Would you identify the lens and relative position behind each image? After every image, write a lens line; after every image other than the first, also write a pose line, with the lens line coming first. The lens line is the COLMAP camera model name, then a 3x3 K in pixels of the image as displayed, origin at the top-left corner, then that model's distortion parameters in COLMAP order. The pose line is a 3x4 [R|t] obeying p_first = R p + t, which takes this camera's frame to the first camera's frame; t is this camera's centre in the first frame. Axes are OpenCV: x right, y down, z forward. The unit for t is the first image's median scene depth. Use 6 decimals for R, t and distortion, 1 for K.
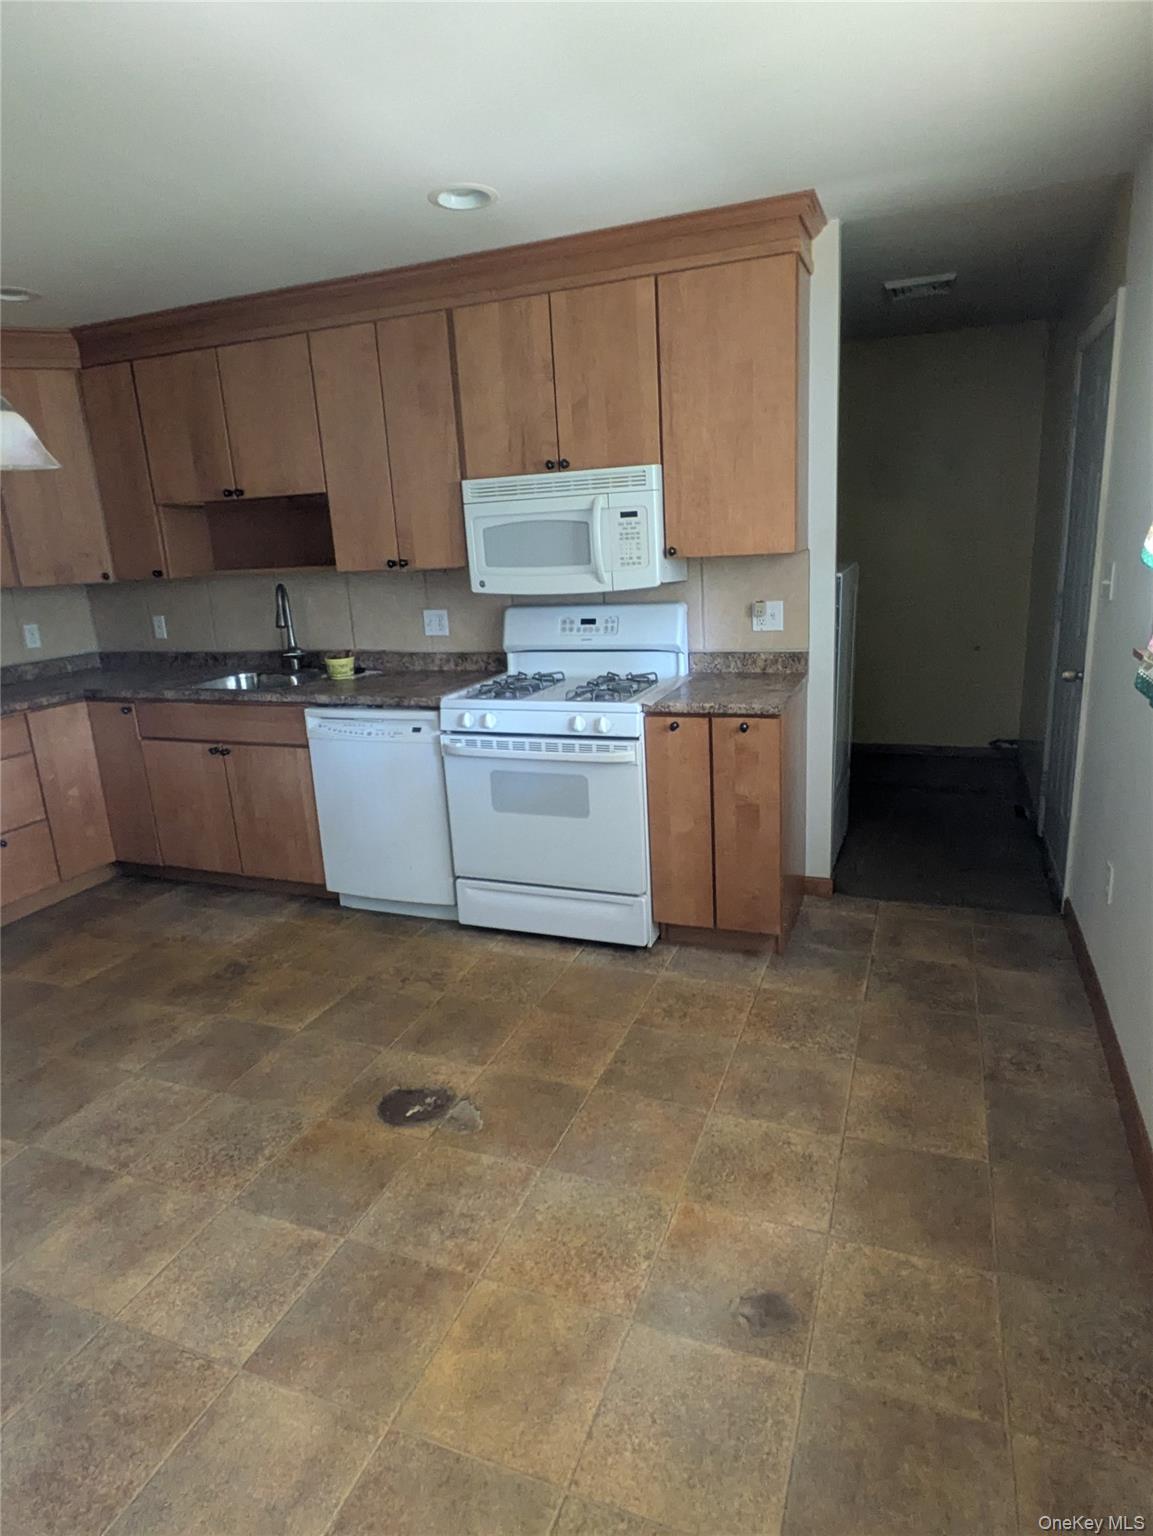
lens RADIAL K [[883.6, 0, 582.3], [0, 883.6, 763.1], [0, 0, 1]] dist [-0.005249, 0.004079]
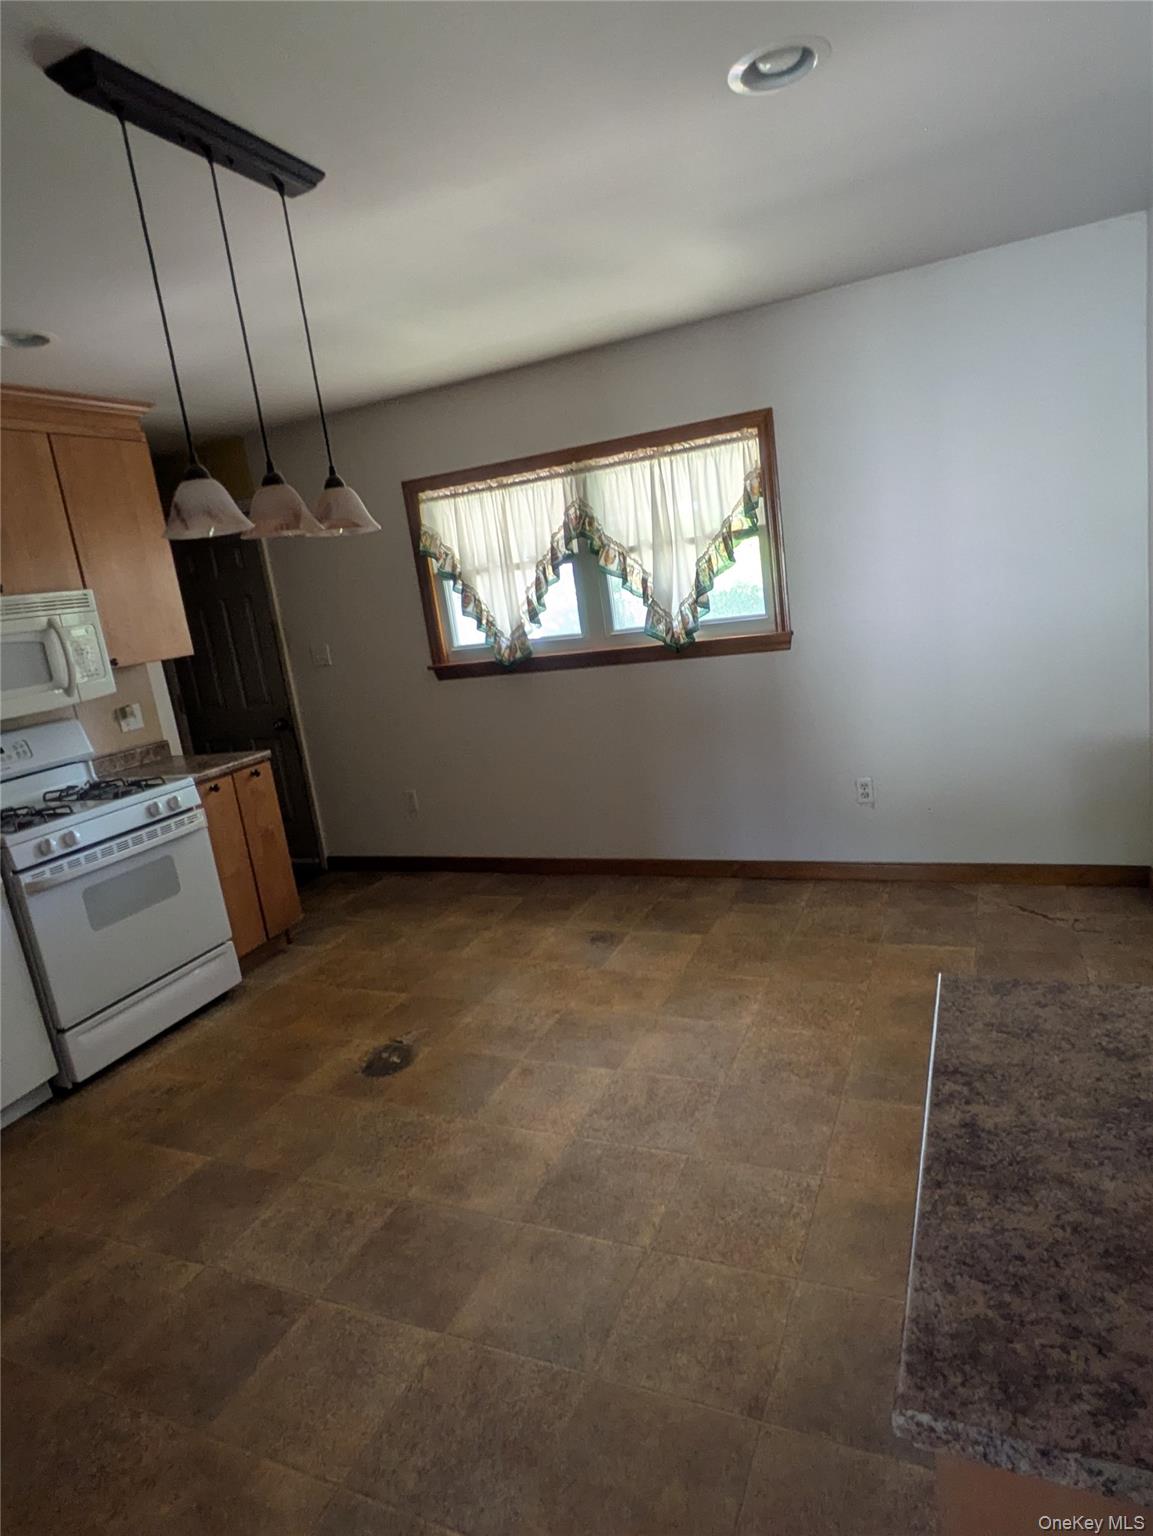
lens RADIAL K [[883.6, 0, 583.3], [0, 883.6, 761.8], [0, 0, 1]] dist [-0.005249, 0.004079]
pose [[0.048414, -0.159654, 0.985985, -1.001396], [0.379397, 0.916097, 0.129708, -0.037160], [-0.923966, 0.367800, 0.104924, 0.355049]]
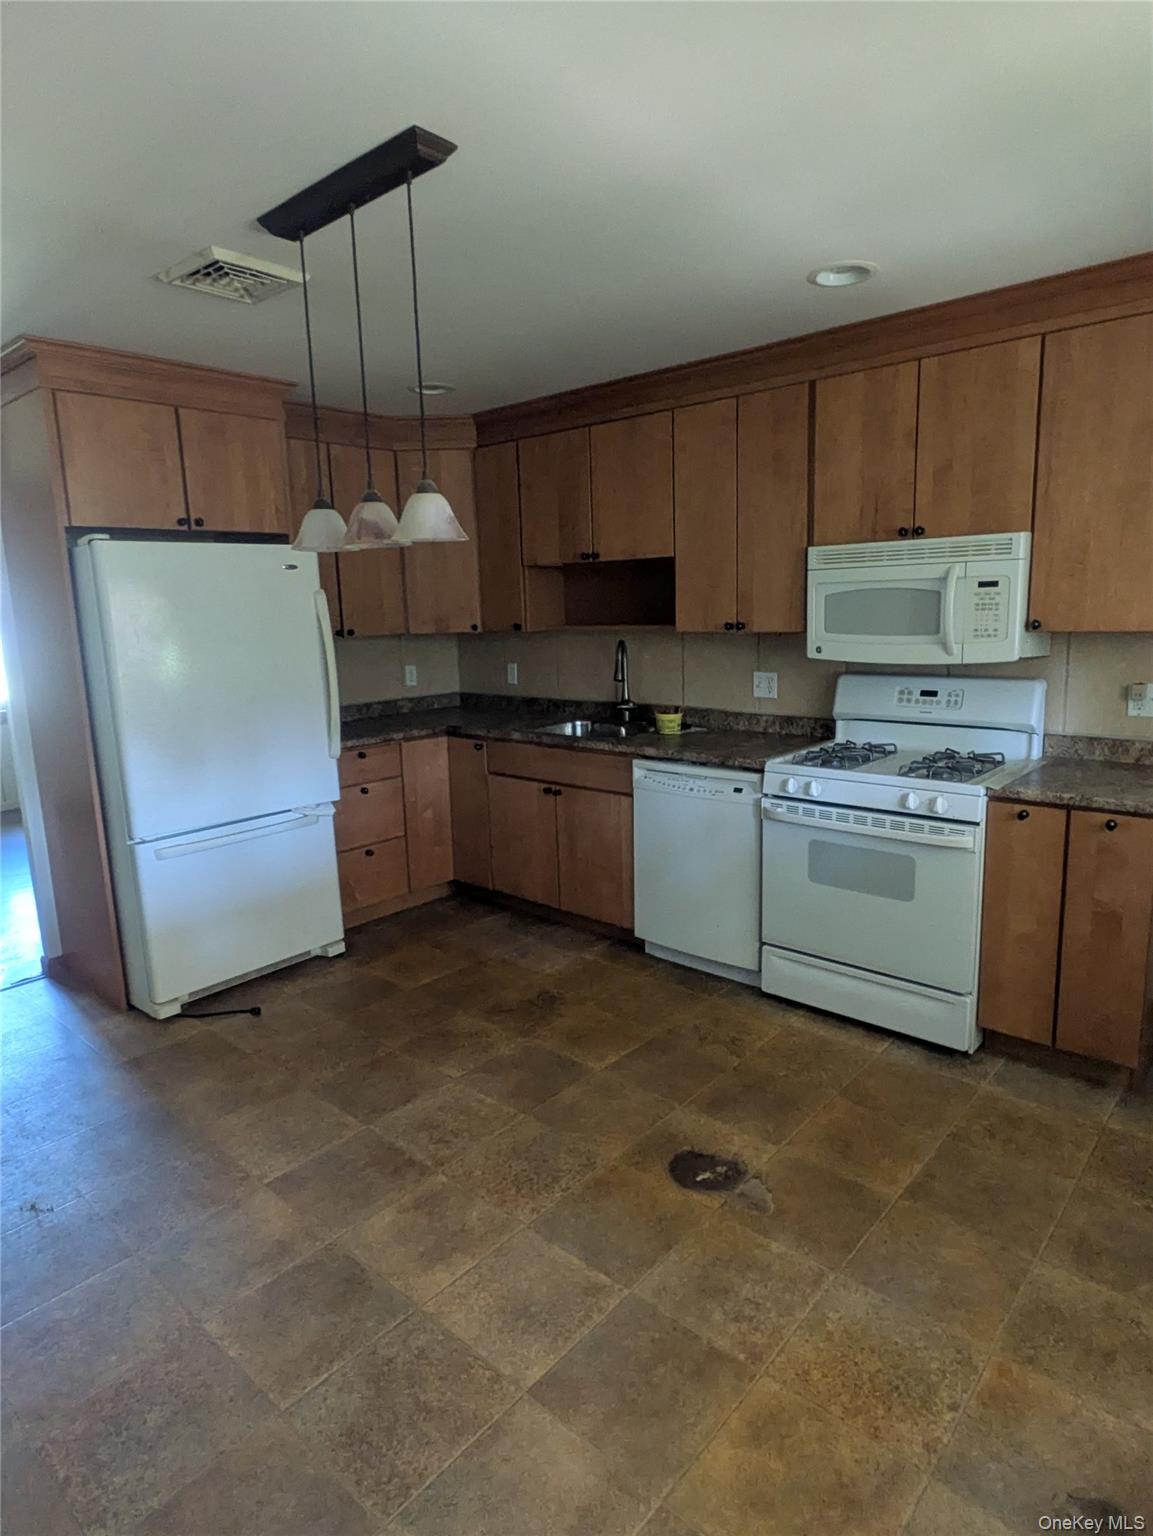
lens RADIAL K [[883.6, 0, 585.6], [0, 883.6, 764.3], [0, 0, 1]] dist [-0.005249, 0.004079]
pose [[0.939664, 0.087317, -0.330767, -0.021575], [-0.106960, 0.993392, -0.041621, -0.006894], [0.324947, 0.074489, 0.942794, -0.007022]]
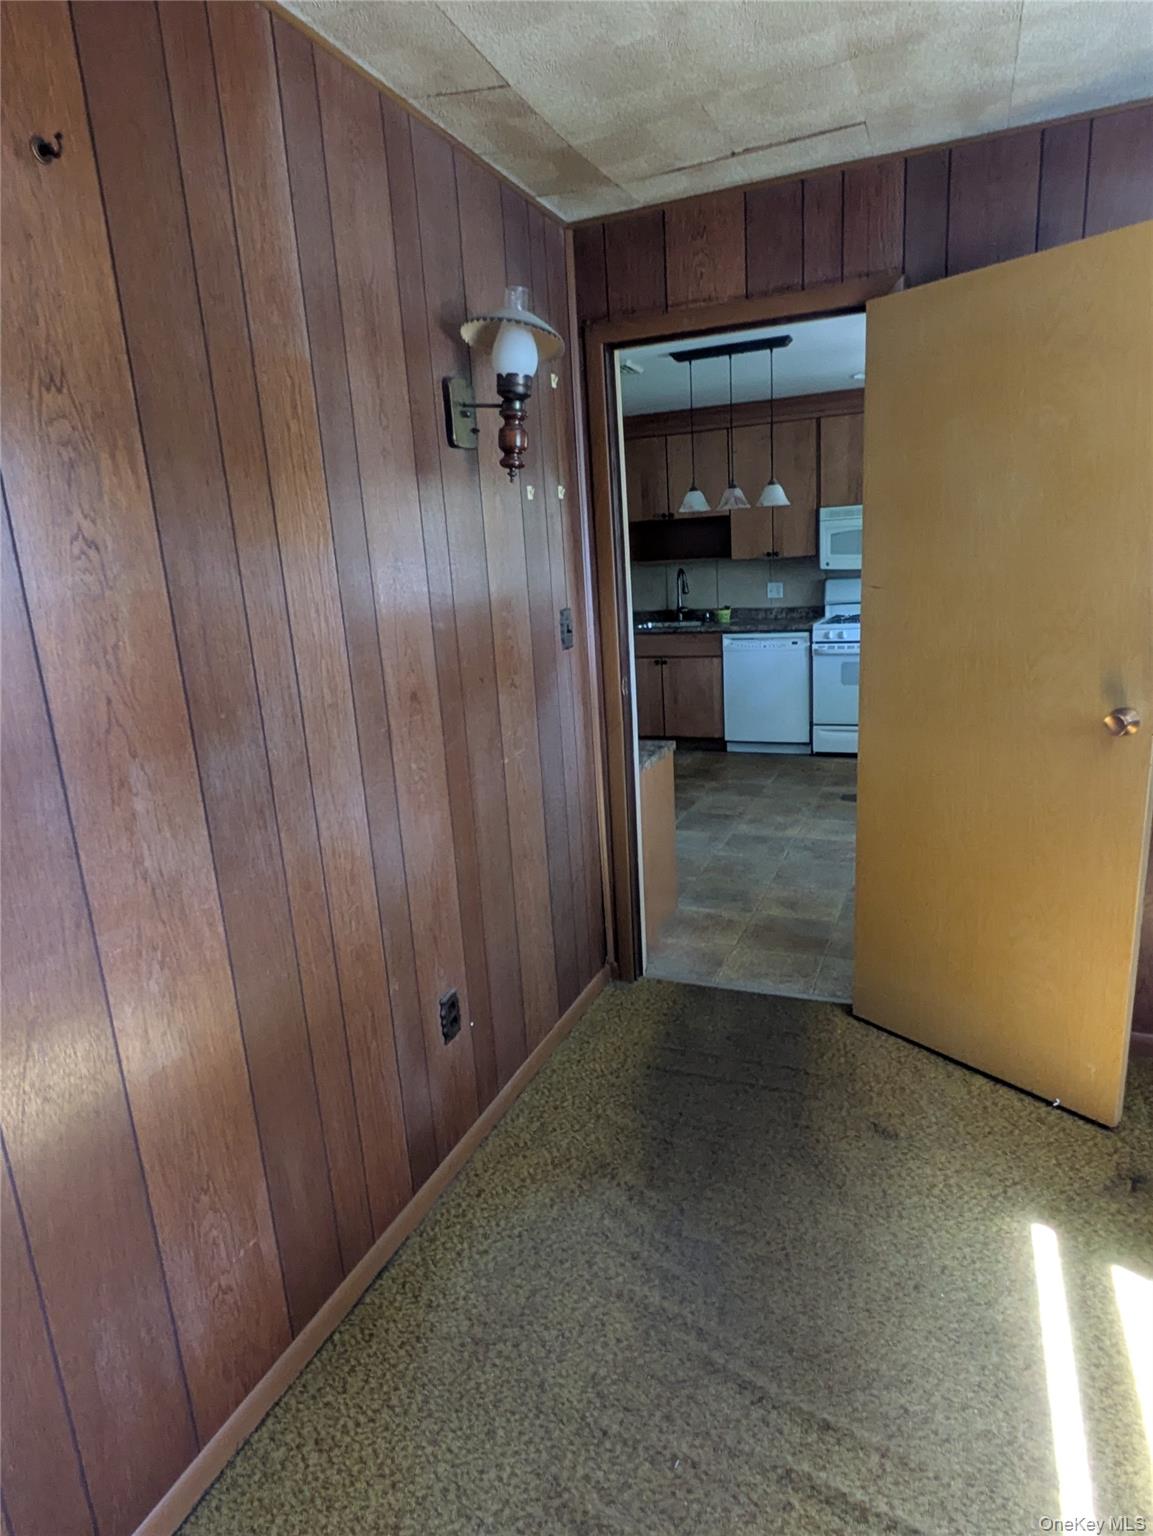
lens RADIAL K [[883.6, 0, 580.9], [0, 883.6, 767.0], [0, 0, 1]] dist [-0.005249, 0.004079]
pose [[0.999635, 0.000275, -0.027014, -0.609894], [-0.000884, 0.999746, -0.022520, 0.274415], [0.027001, 0.022536, 0.999381, -0.881001]]
